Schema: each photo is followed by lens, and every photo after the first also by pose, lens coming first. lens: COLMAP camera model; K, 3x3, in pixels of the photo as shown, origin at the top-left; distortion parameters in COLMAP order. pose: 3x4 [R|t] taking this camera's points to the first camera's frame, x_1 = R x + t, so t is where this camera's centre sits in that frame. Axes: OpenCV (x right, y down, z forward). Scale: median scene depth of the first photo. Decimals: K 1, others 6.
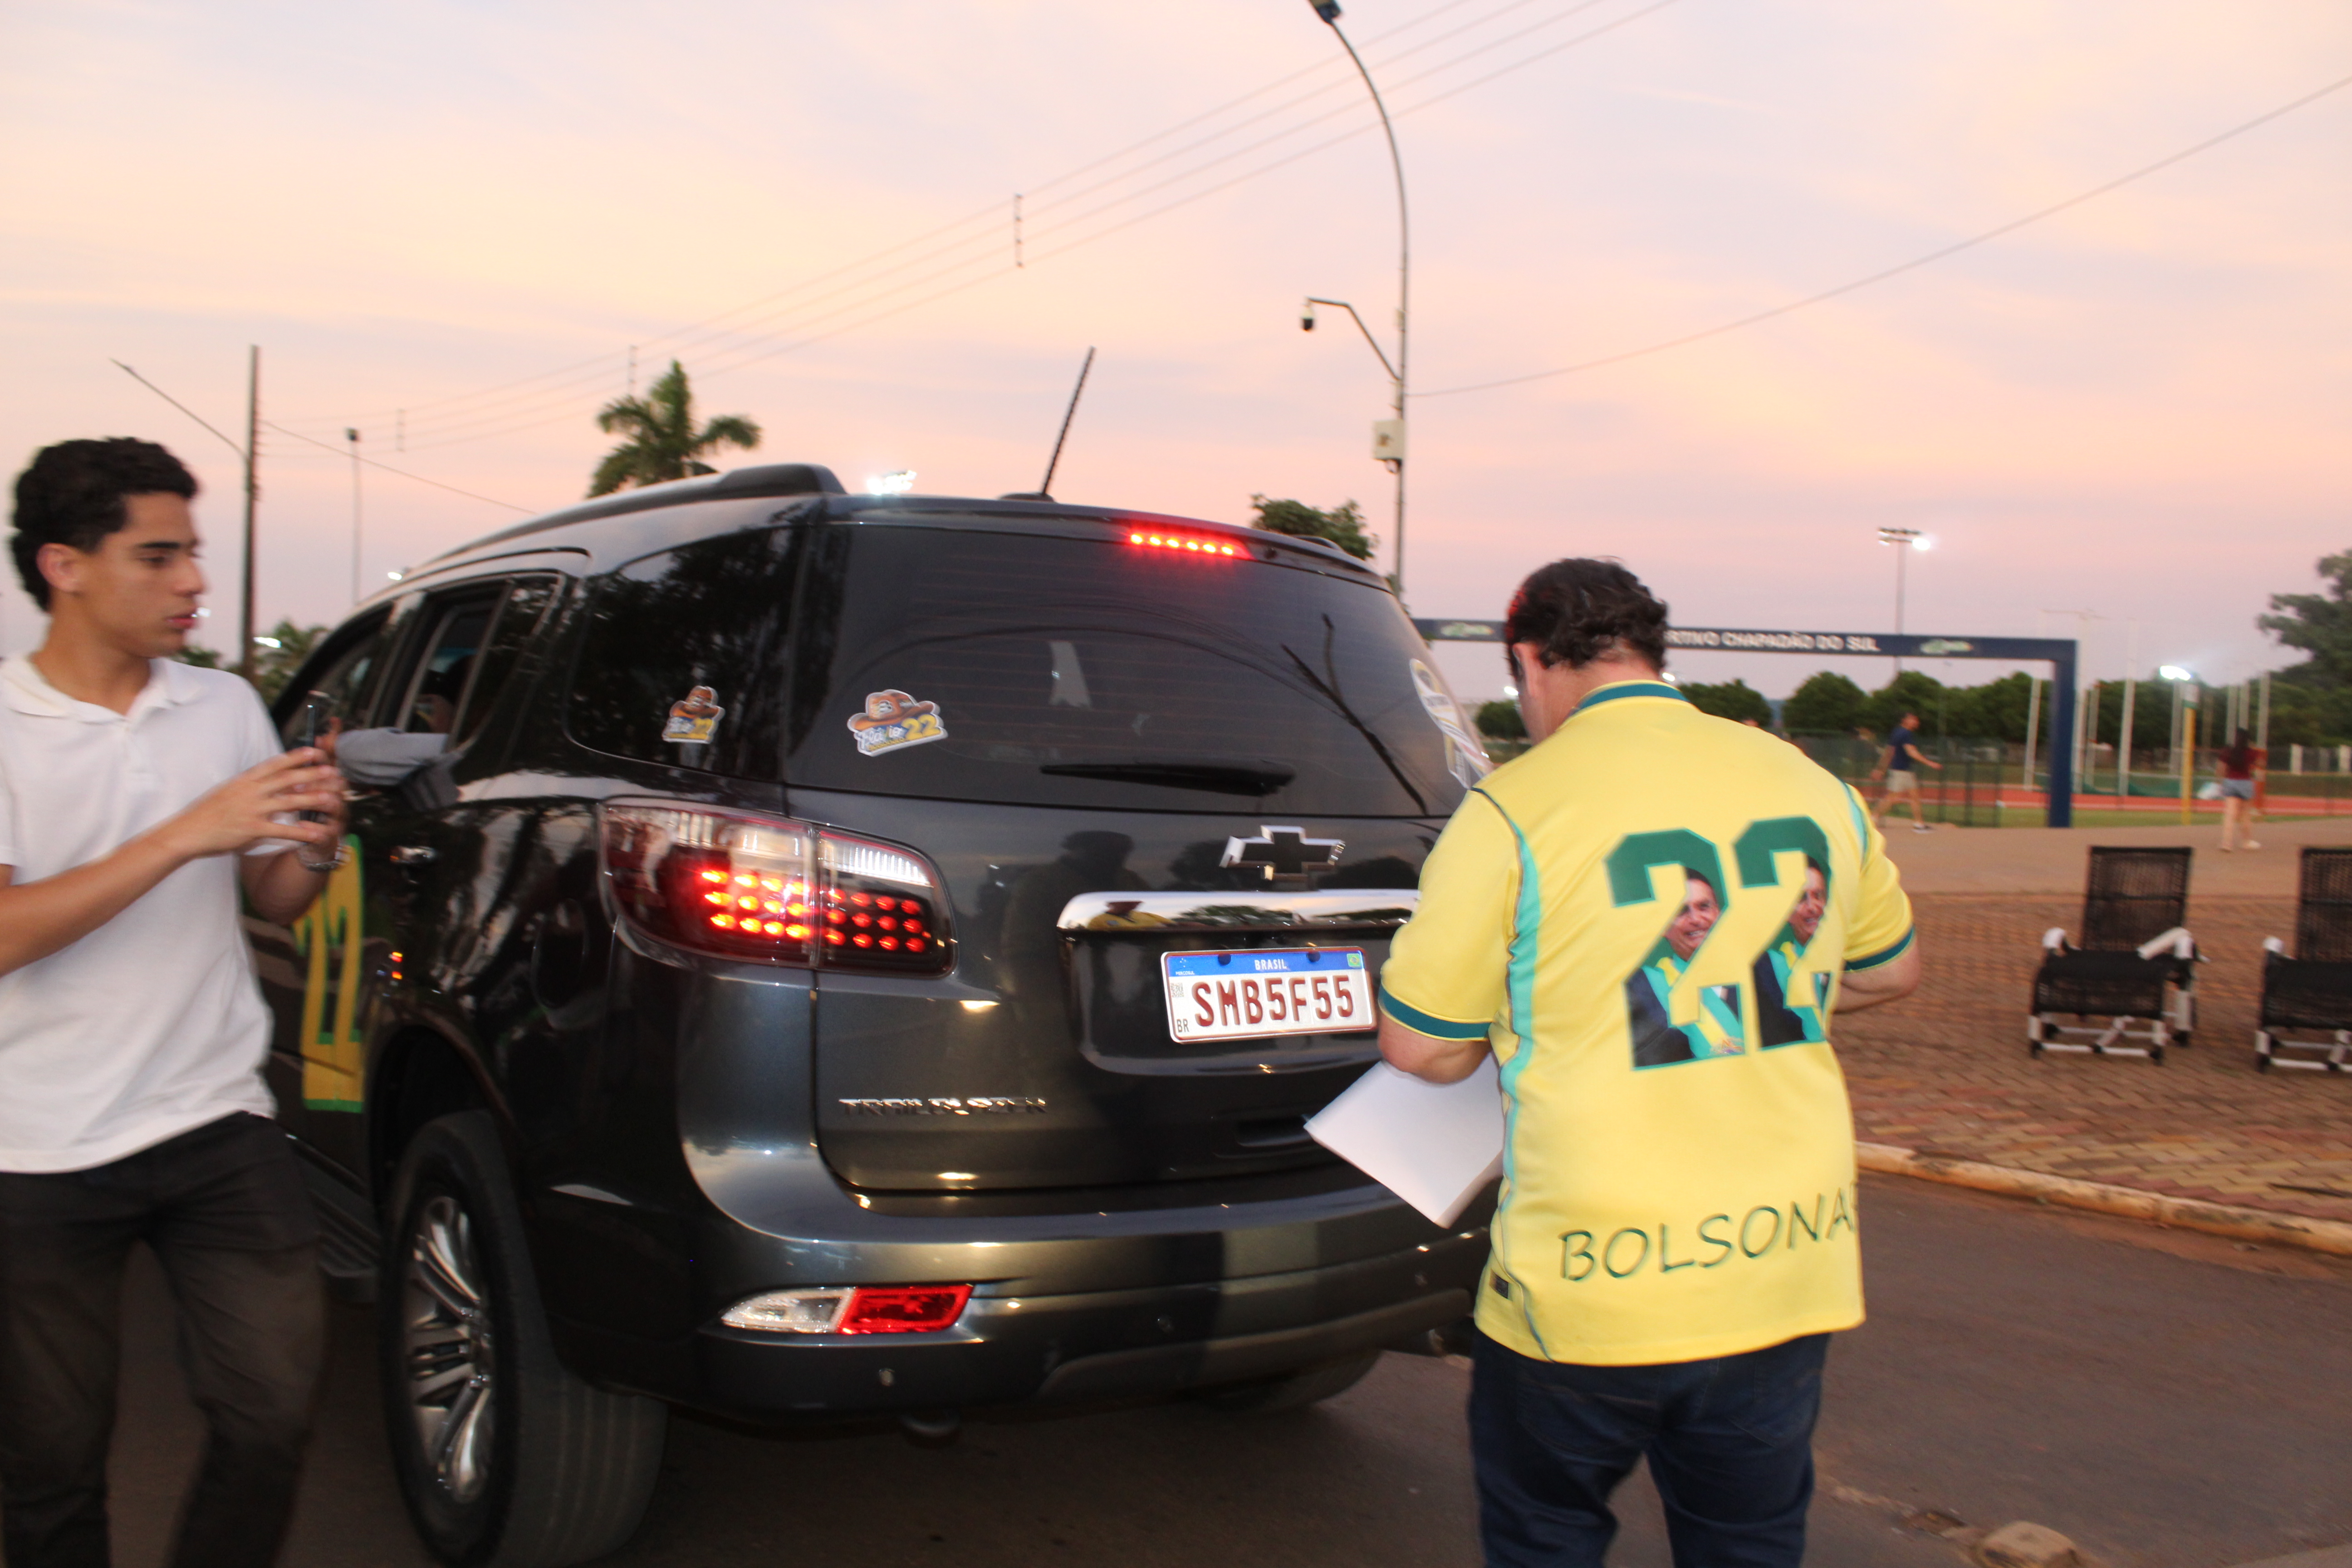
lens RADIAL K [[1965.9, 0, 1190.8], [0, 1965.9, 797.7], [0, 0, 1]] dist [-0.170690, 0.157807]
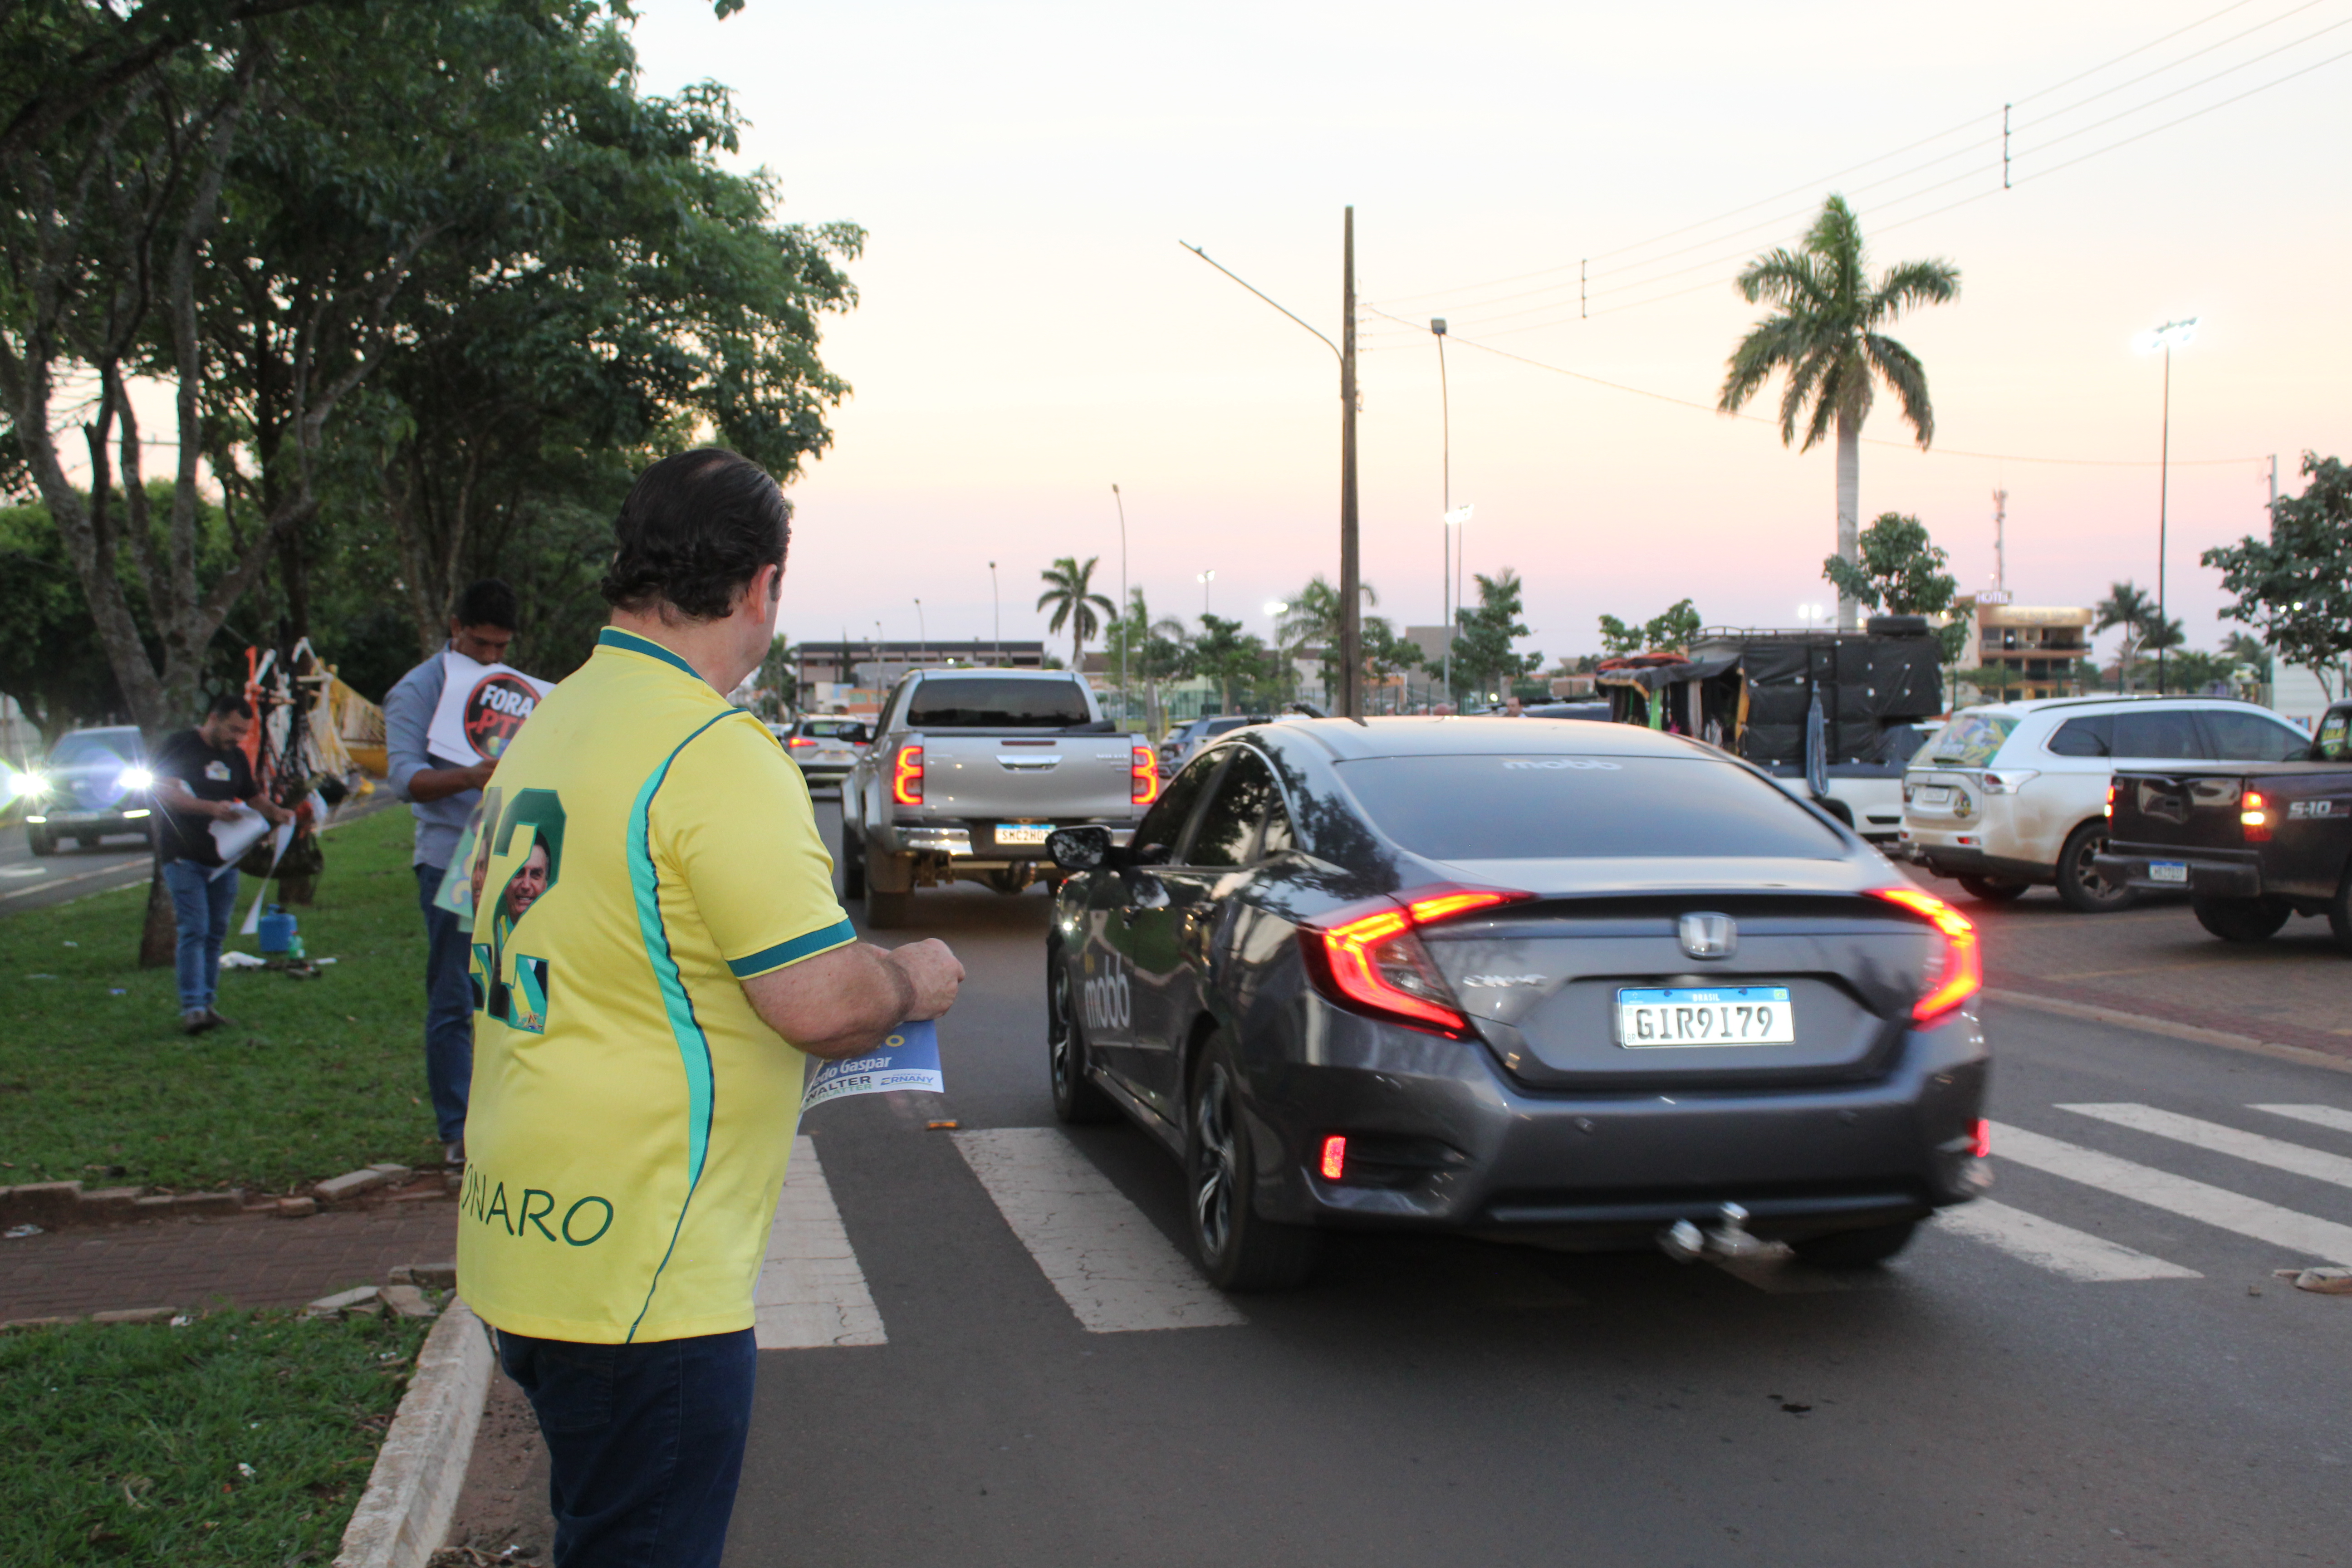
lens RADIAL K [[2496.7, 0, 1176.0], [0, 2496.7, 784.0], [0, 0, 1]] dist [-0.135765, 0.201716]
pose [[0.885370, -0.016511, -0.464594, -0.086427], [0.015990, 0.999859, -0.005061, -0.004363], [0.464612, -0.002948, 0.885509, 0.081068]]
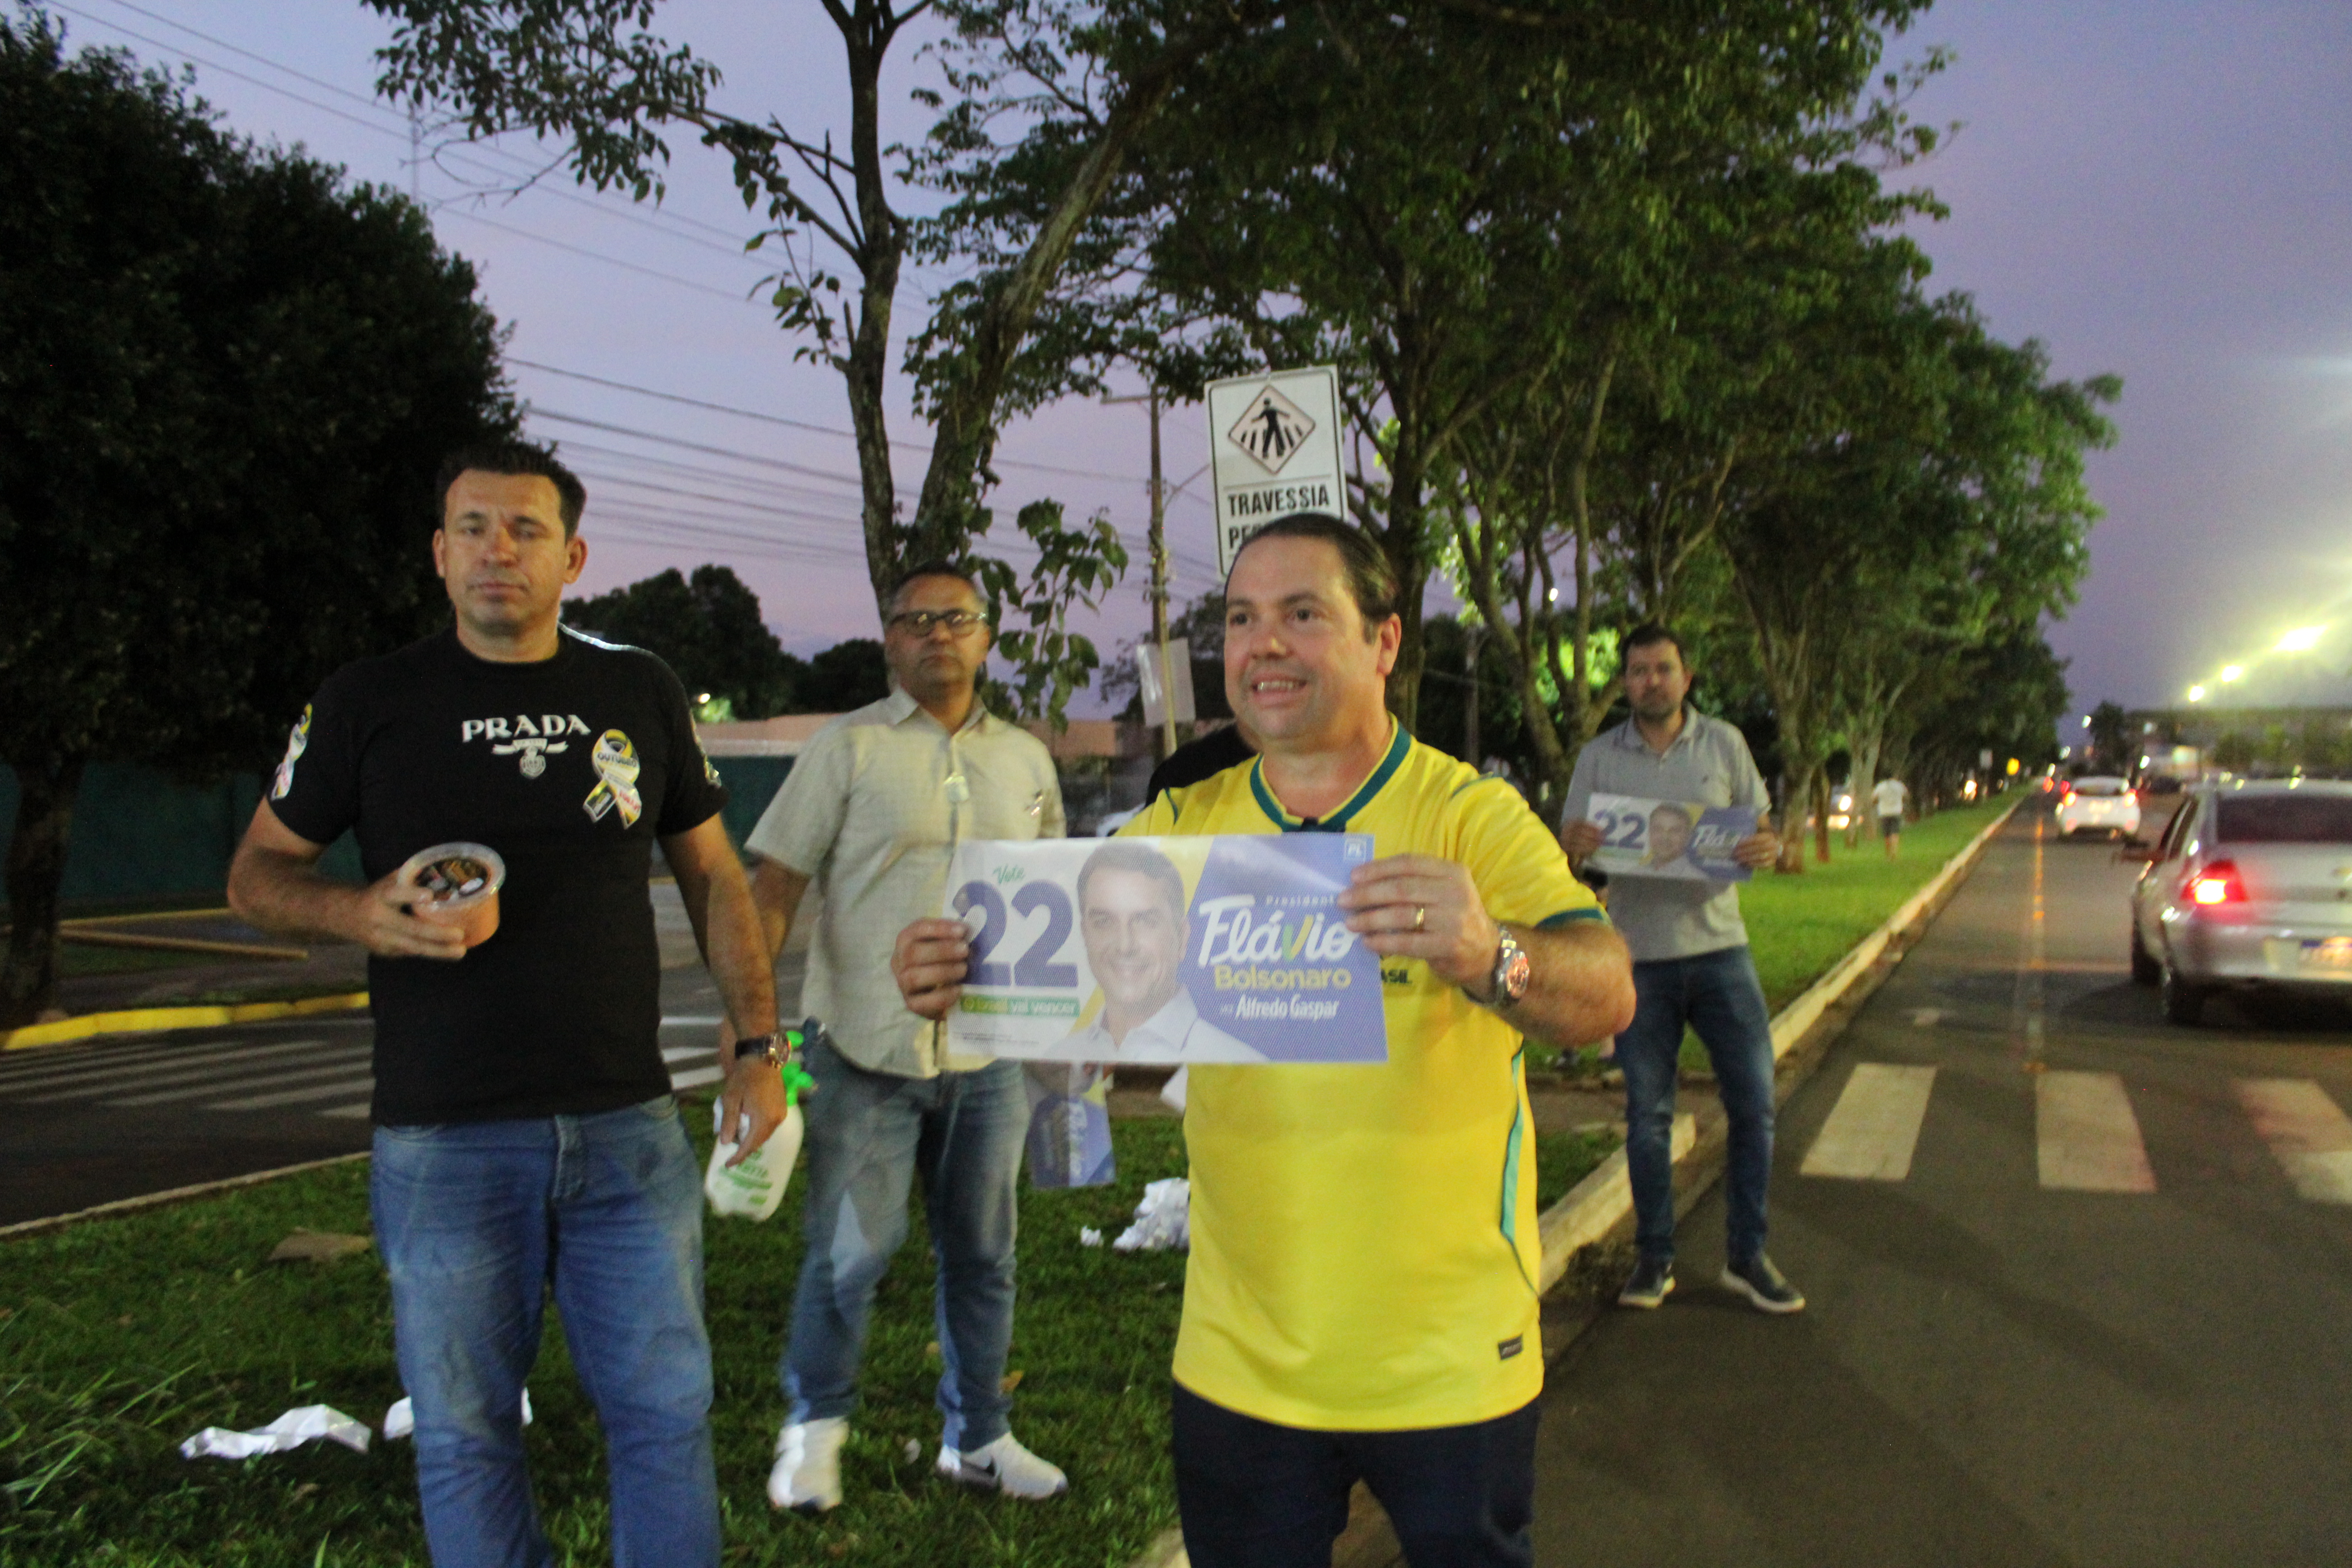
lens RADIAL K [[1979.3, 0, 1201.8], [0, 1979.3, 805.8], [0, 0, 1]] dist [-0.168001, 0.160345]
pose [[0.464135, -0.019574, -0.885548, -0.041639], [0.001397, 0.999771, -0.021366, -0.003331], [0.885763, 0.008679, 0.464056, 0.061280]]
